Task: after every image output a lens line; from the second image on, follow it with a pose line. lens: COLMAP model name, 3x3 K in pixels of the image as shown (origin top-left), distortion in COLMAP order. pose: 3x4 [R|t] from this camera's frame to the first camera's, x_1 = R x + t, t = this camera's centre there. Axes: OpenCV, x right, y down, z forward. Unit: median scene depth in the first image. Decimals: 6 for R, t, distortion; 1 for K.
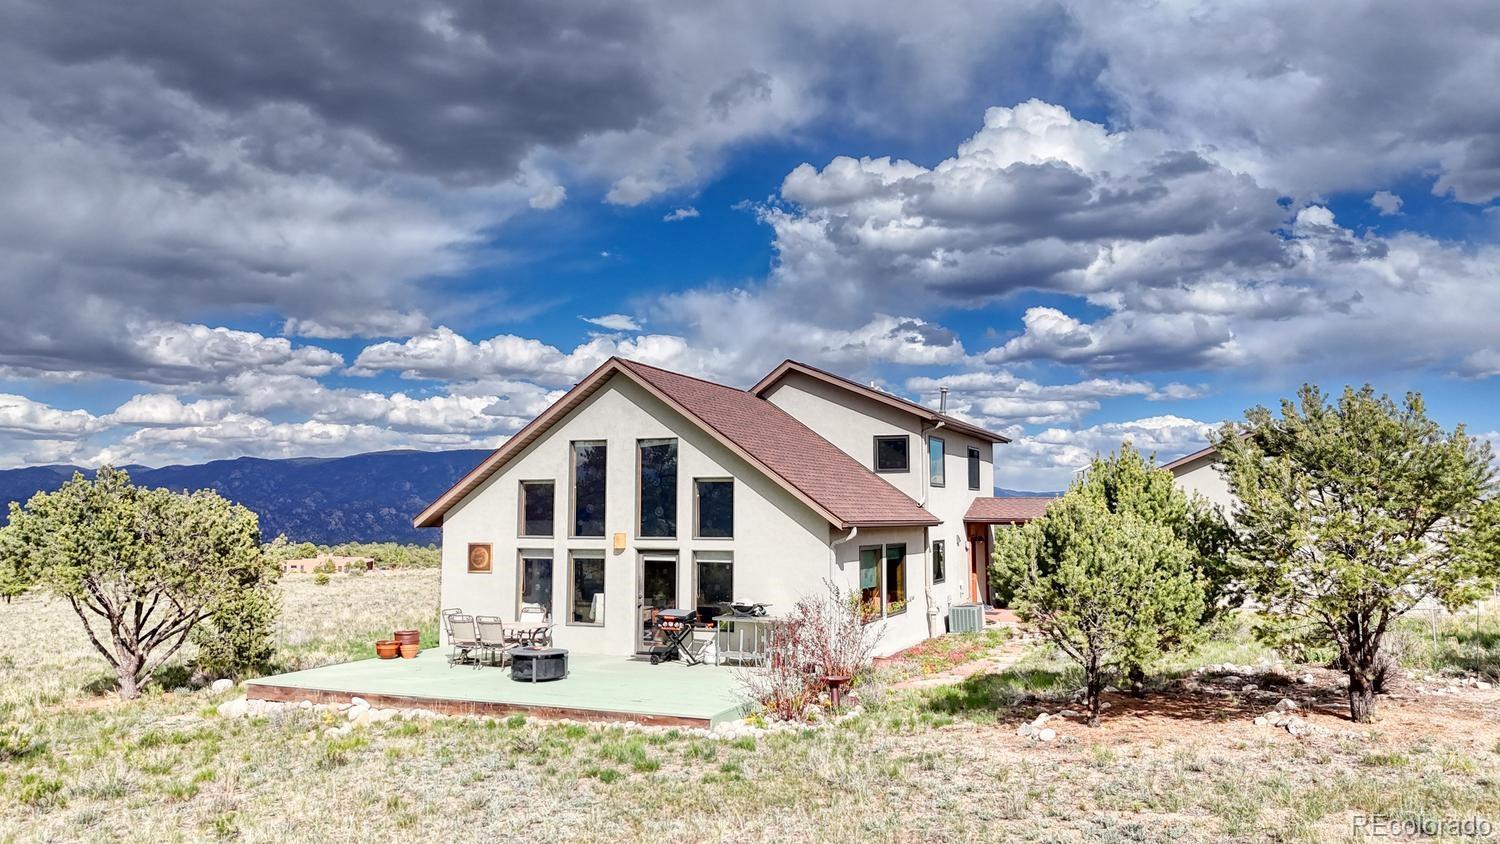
lens RADIAL K [[1108.0, 0, 750.0], [0, 1108.0, 422.0], [0, 0, 1]] dist [0.103978, -0.106312]
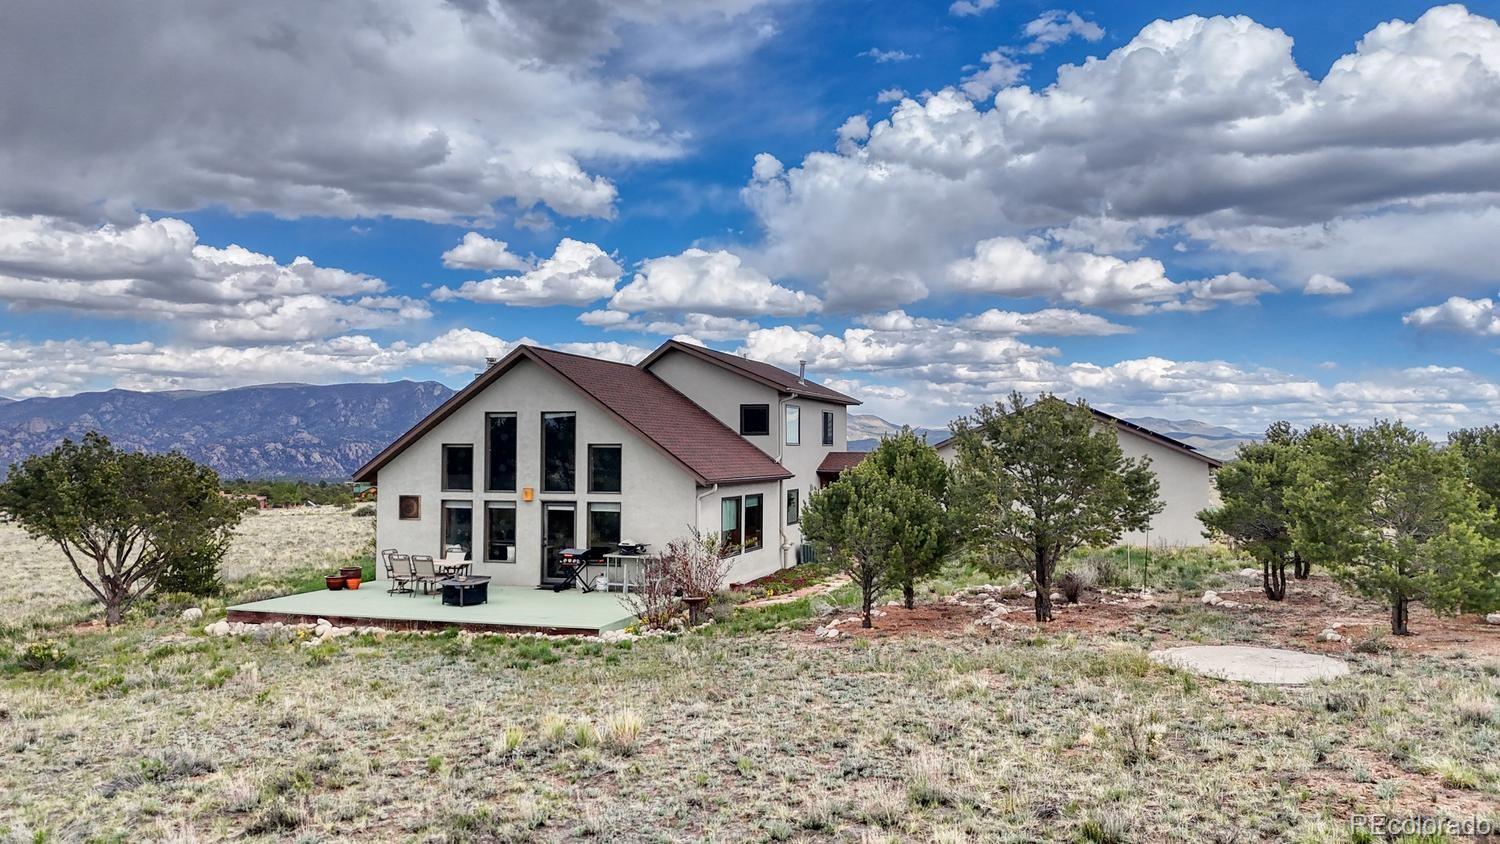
lens RADIAL K [[1108.0, 0, 750.0], [0, 1108.0, 422.0], [0, 0, 1]] dist [0.103978, -0.106312]
pose [[0.996029, 0.002699, 0.088994, 0.019081], [-0.007836, 0.998320, 0.057417, -0.047766], [-0.088689, -0.057886, 0.994376, -0.256996]]
